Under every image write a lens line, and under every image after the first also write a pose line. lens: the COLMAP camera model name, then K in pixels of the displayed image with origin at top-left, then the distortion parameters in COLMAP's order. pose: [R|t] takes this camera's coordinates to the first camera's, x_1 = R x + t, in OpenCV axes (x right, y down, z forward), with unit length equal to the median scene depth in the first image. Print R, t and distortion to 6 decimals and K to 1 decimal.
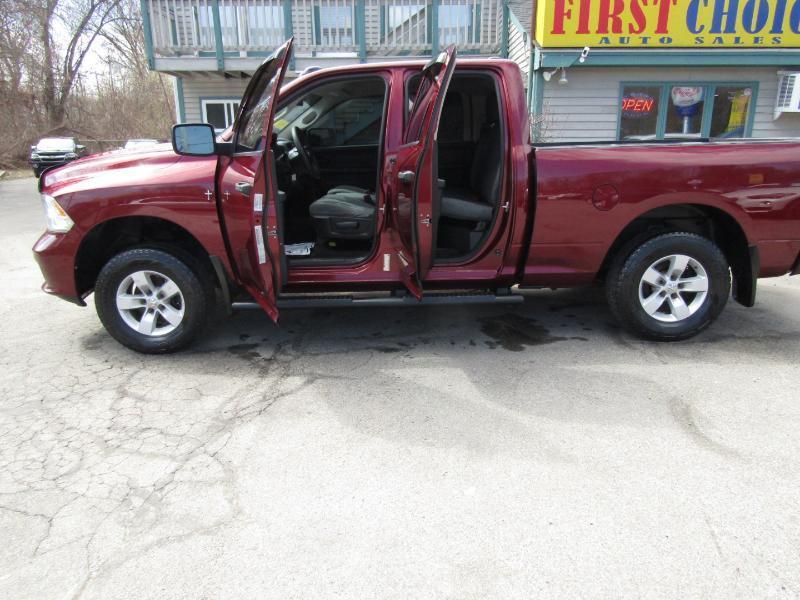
lens RADIAL K [[567.7, 0, 400.5], [0, 567.7, 299.5], [0, 0, 1]] dist [-0.013617, 0.003507]
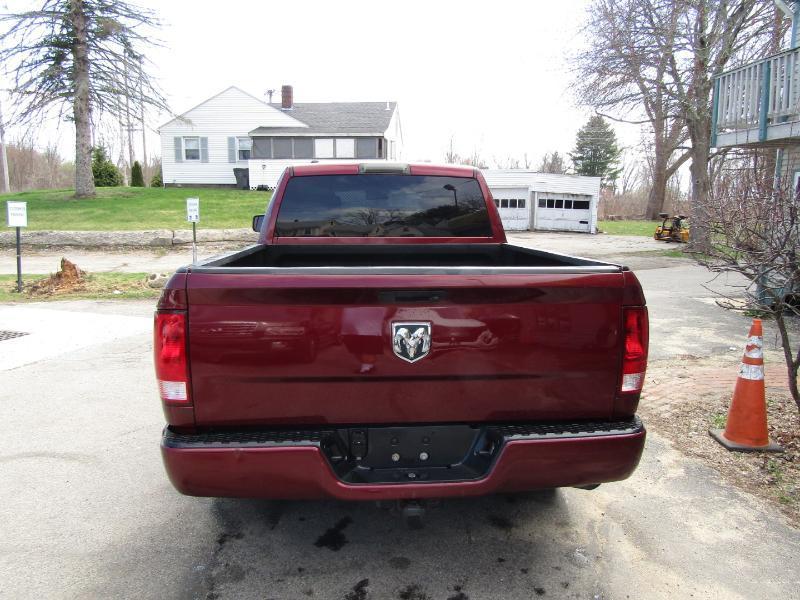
lens RADIAL K [[567.7, 0, 402.7], [0, 567.7, 302.1], [0, 0, 1]] dist [-0.013617, 0.003507]
pose [[0.082773, 0.178224, -0.980502, 1.222544], [-0.276833, 0.949268, 0.149176, -0.360013], [0.957346, 0.259088, 0.127912, 1.035678]]
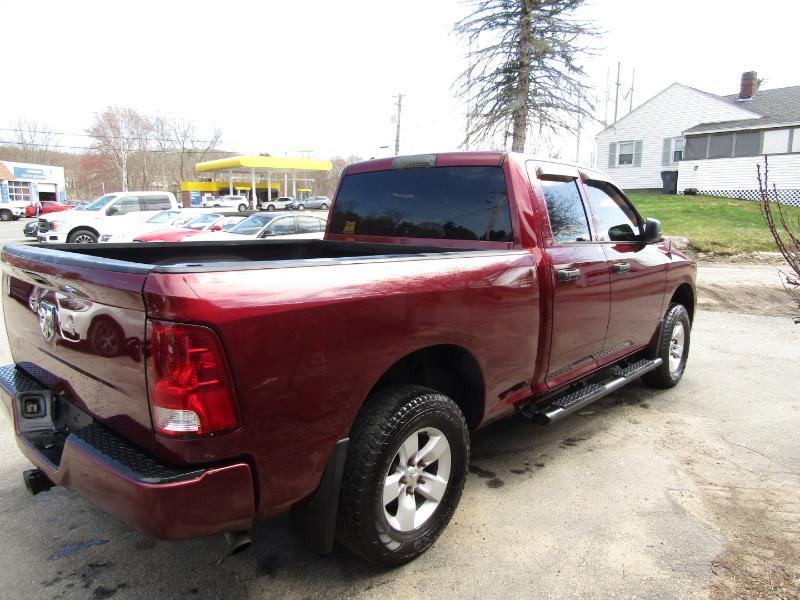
lens RADIAL K [[567.7, 0, 402.2], [0, 567.7, 303.4], [0, 0, 1]] dist [-0.013617, 0.003507]
pose [[-0.666019, 0.128042, -0.734863, 0.900725], [-0.202158, 0.917305, 0.343050, -0.524881], [0.718019, 0.377036, -0.585058, 1.674745]]
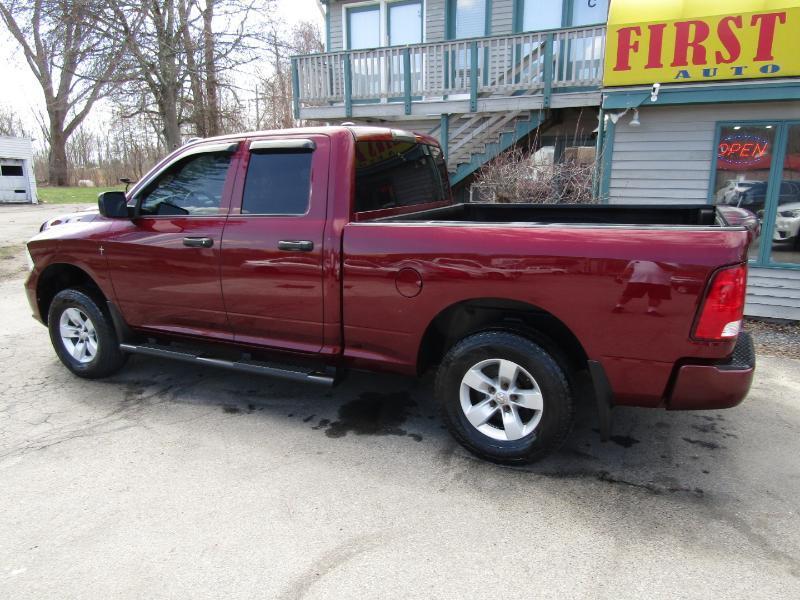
lens RADIAL K [[567.7, 0, 402.9], [0, 567.7, 300.3], [0, 0, 1]] dist [-0.013617, 0.003507]
pose [[0.900912, 0.101769, -0.421901, 0.642969], [-0.119233, 0.992751, -0.015139, -0.123965], [0.417302, 0.063944, 0.906515, 0.188318]]
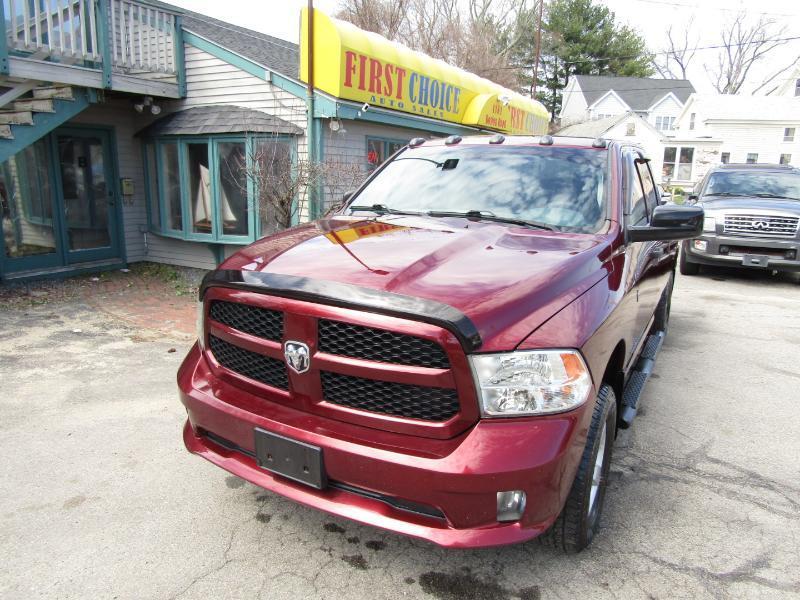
lens RADIAL K [[567.7, 0, 400.4], [0, 567.7, 300.4], [0, 0, 1]] dist [-0.013617, 0.003507]
pose [[0.481918, -0.177521, 0.858045, -1.048562], [0.208141, 0.974425, 0.084697, -0.280312], [-0.851136, 0.137777, 0.506542, 0.788419]]
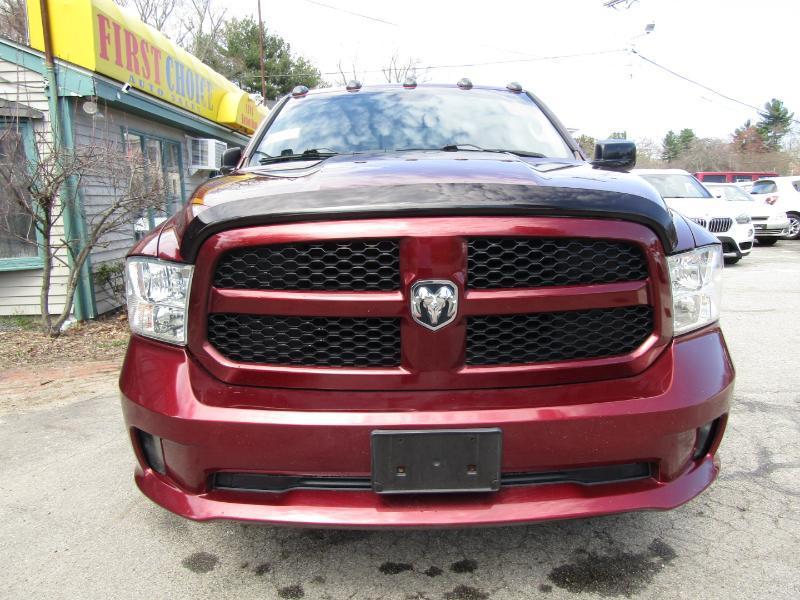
lens RADIAL K [[567.7, 0, 400.5], [0, 567.7, 300.2], [0, 0, 1]] dist [-0.013617, 0.003507]
pose [[-0.020150, -0.170362, 0.985175, -0.995036], [0.291225, 0.941646, 0.168792, -0.271868], [-0.956442, 0.290308, 0.030639, 1.149396]]
